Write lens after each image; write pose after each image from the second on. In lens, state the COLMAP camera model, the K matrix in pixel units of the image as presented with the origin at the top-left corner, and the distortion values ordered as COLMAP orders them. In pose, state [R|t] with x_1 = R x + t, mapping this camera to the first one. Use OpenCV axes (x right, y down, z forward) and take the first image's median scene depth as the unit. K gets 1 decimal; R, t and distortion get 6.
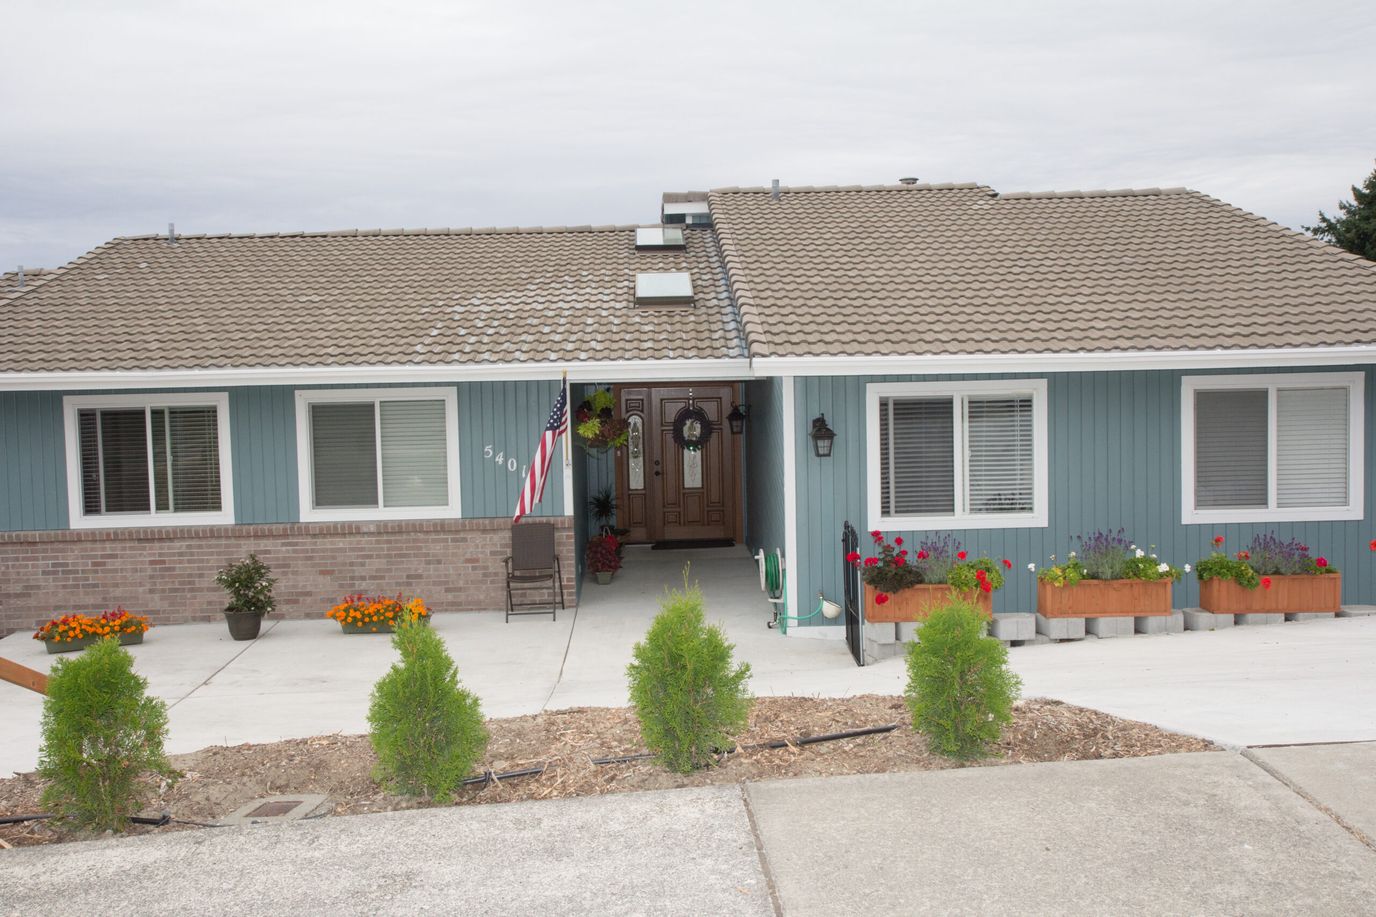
lens RADIAL K [[1439.7, 0, 688.0], [0, 1439.7, 458.5], [0, 0, 1]] dist [0.003442, -0.004216]
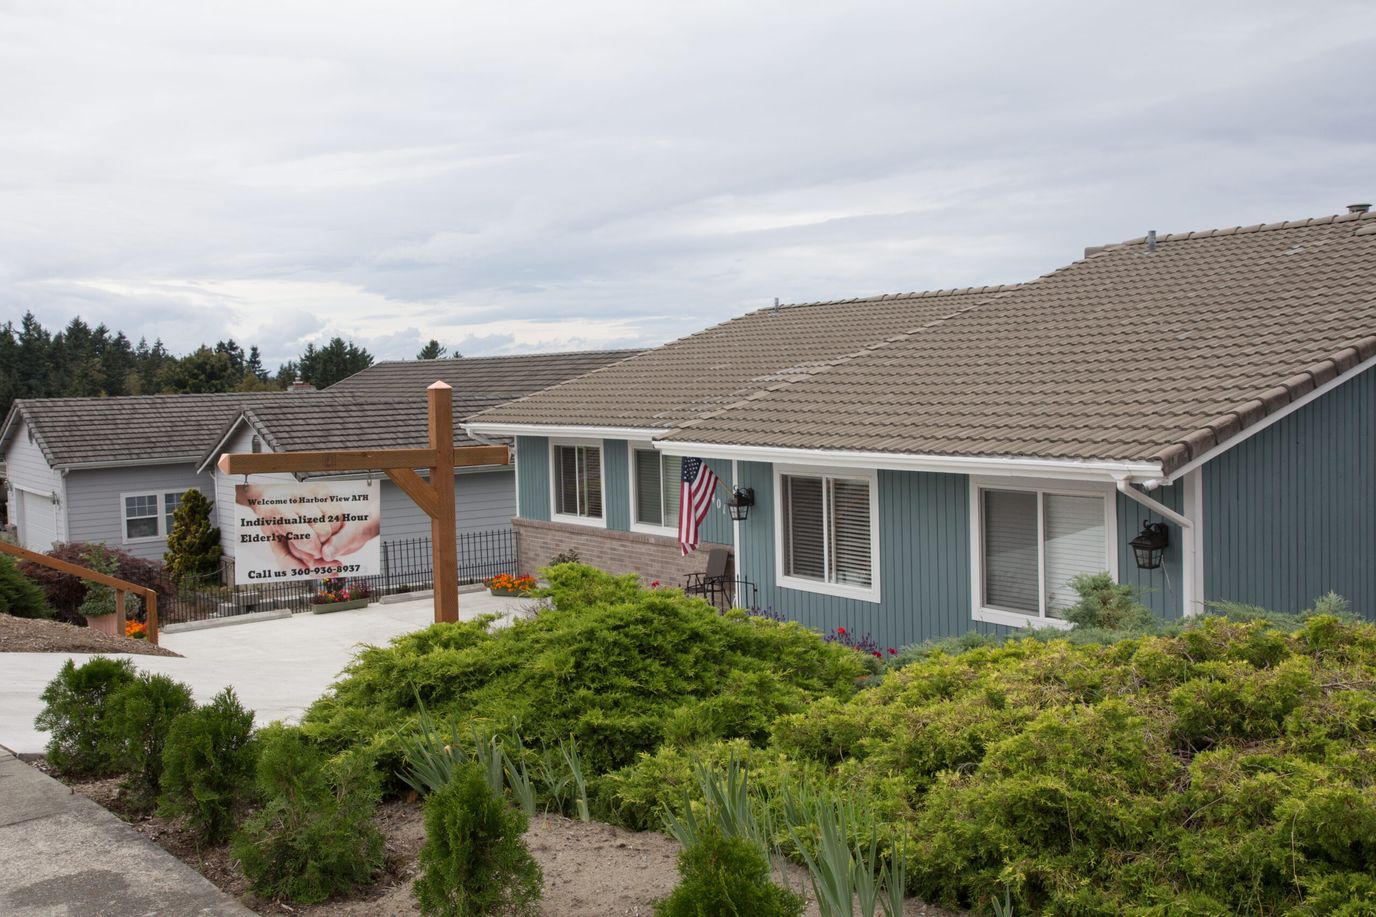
lens RADIAL K [[1439.7, 0, 688.0], [0, 1439.7, 458.5], [0, 0, 1]] dist [0.003442, -0.004216]
pose [[0.578732, 0.057203, -0.813509, 0.951670], [-0.027790, 0.998341, 0.050430, -0.105532], [0.815044, -0.006578, 0.579362, 0.202415]]
